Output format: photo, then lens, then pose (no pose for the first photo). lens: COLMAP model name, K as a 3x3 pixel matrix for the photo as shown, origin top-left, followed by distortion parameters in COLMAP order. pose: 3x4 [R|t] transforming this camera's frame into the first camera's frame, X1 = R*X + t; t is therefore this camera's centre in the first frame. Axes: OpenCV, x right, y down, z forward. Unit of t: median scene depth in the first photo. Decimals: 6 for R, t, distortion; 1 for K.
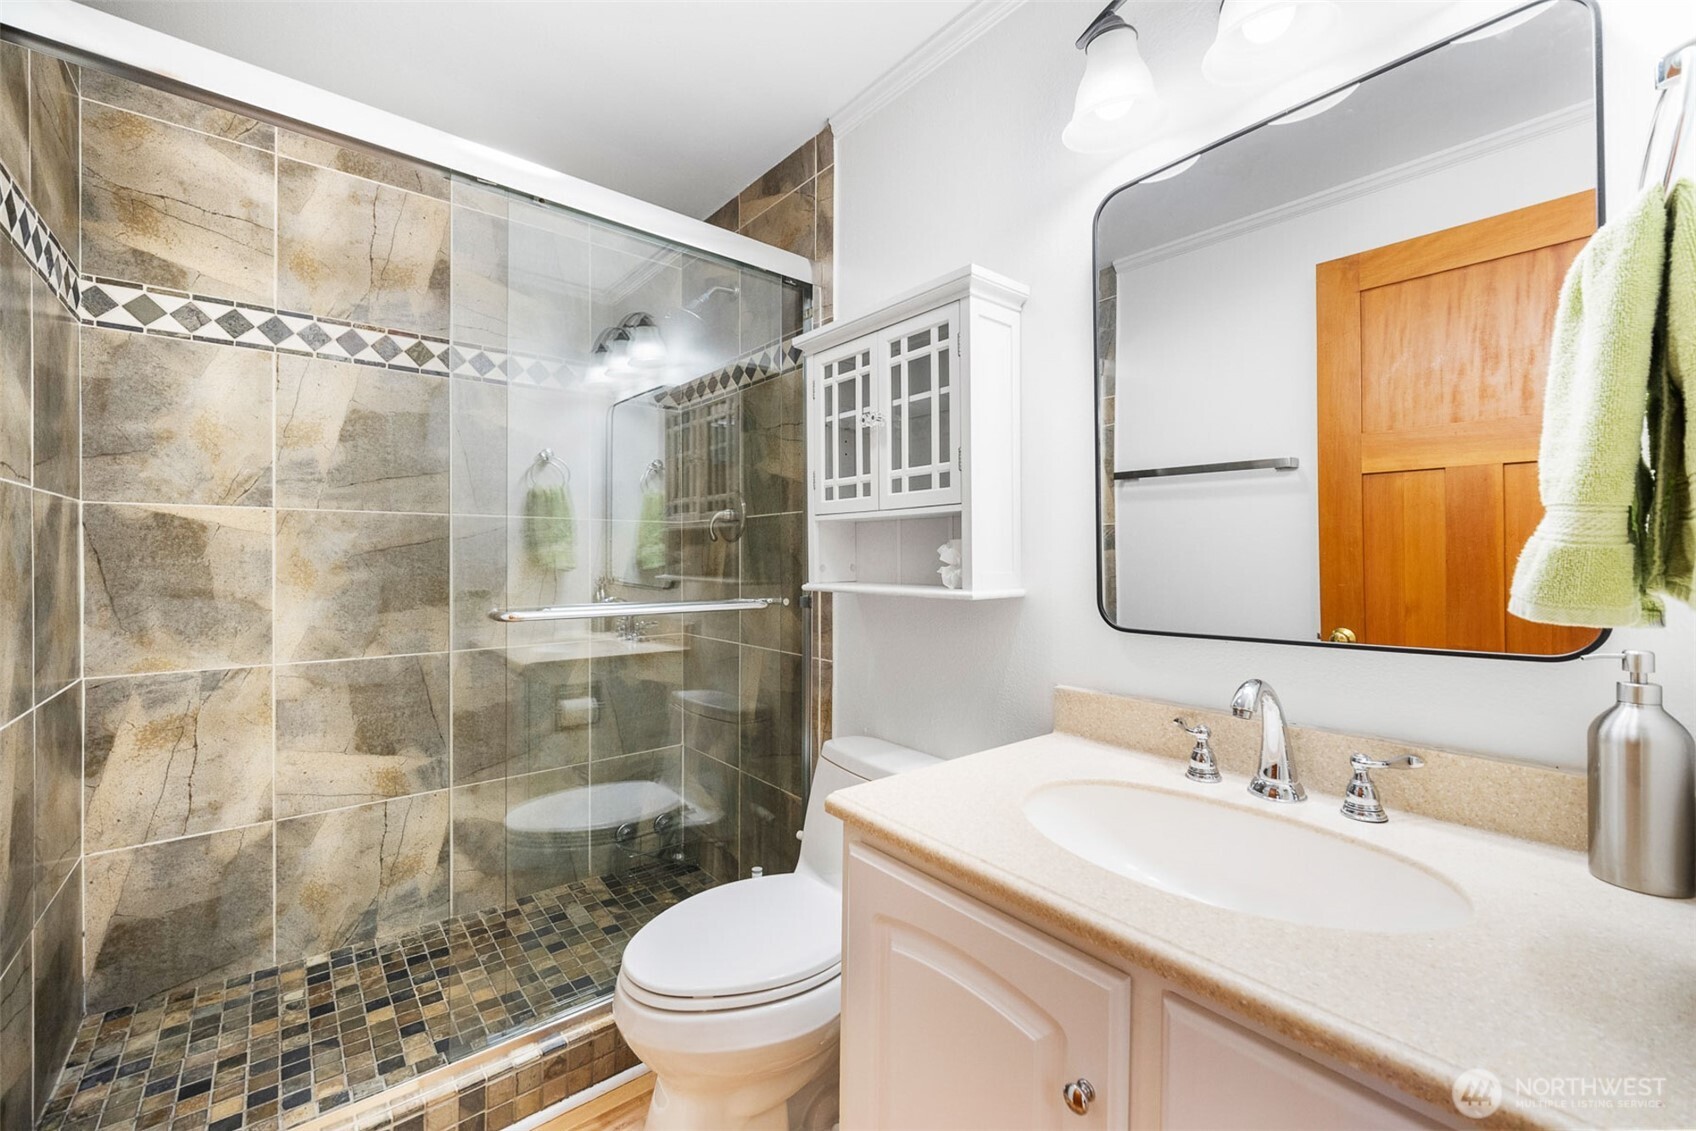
lens RADIAL K [[686.4, 0, 843.7], [0, 686.4, 559.3], [0, 0, 1]] dist [-0.002289, -0.000555]
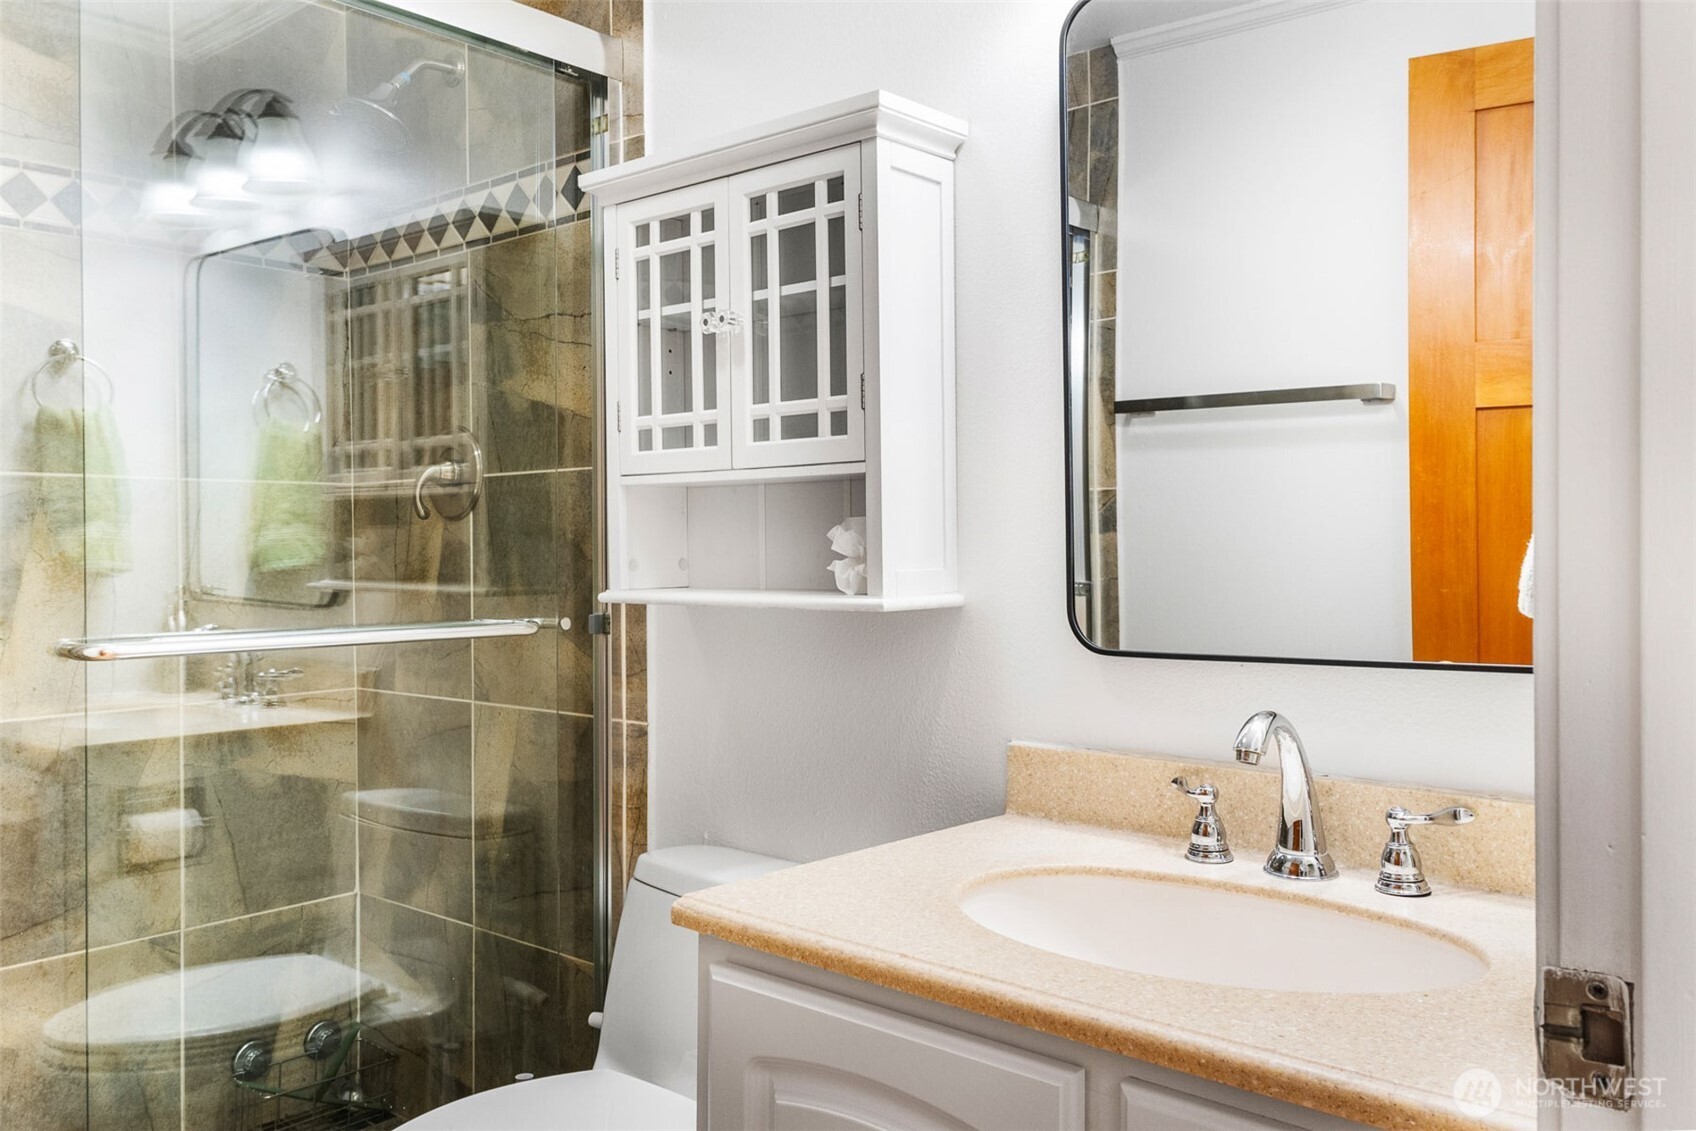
lens RADIAL K [[1345.1, 0, 847.2], [0, 1345.1, 562.4], [0, 0, 1]] dist [-0.047316, -0.000363]
pose [[0.986434, -0.006001, 0.164048, -0.034570], [0.004665, 0.999953, 0.008531, 0.001454], [-0.164091, -0.007650, 0.986416, -0.157403]]
